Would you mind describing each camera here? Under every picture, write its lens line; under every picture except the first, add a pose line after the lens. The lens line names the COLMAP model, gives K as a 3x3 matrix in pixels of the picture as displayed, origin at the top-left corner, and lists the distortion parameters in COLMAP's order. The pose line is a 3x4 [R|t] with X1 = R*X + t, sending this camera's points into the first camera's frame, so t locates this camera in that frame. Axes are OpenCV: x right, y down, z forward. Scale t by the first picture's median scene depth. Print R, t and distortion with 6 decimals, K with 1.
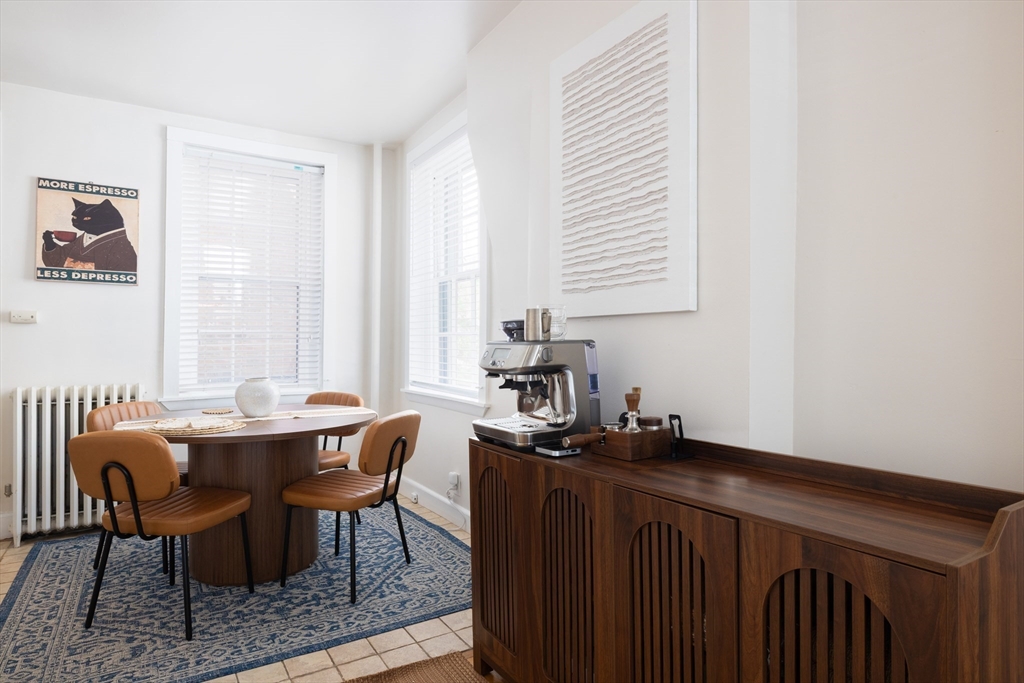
lens RADIAL K [[602.0, 0, 513.5], [0, 602.0, 341.5], [0, 0, 1]] dist [0.006912, 0.001340]
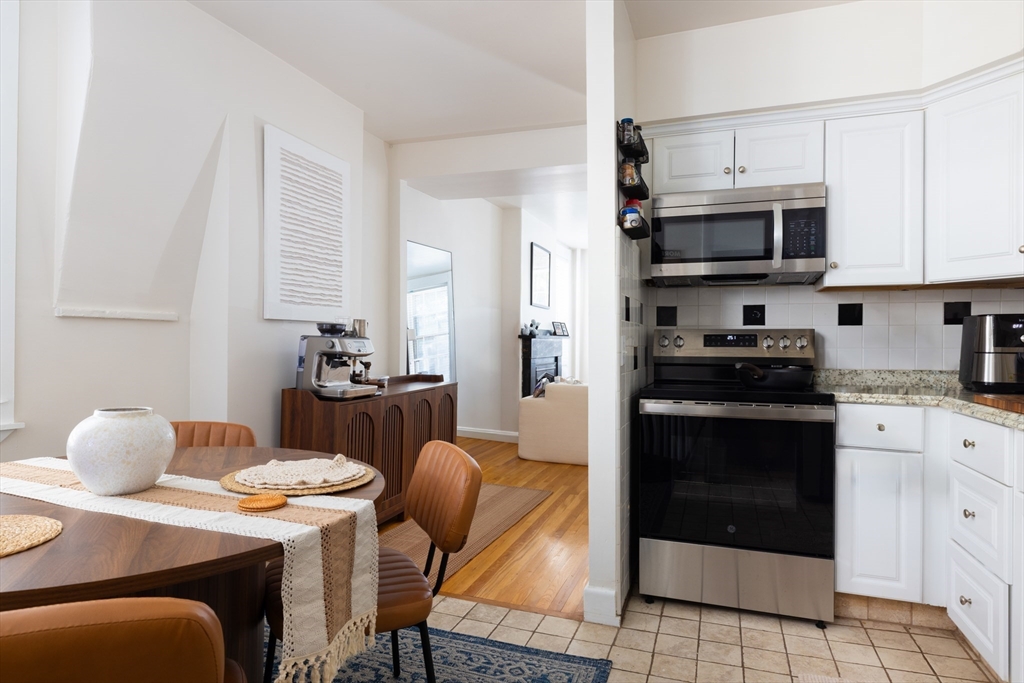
lens RADIAL K [[589.8, 0, 513.0], [0, 589.8, 338.9], [0, 0, 1]] dist [0.000145, 0.000006]
pose [[-0.624795, -0.009381, 0.780733, -1.421934], [-0.017498, 0.999845, -0.001989, -0.001048], [-0.780593, -0.014904, -0.624862, 1.532679]]
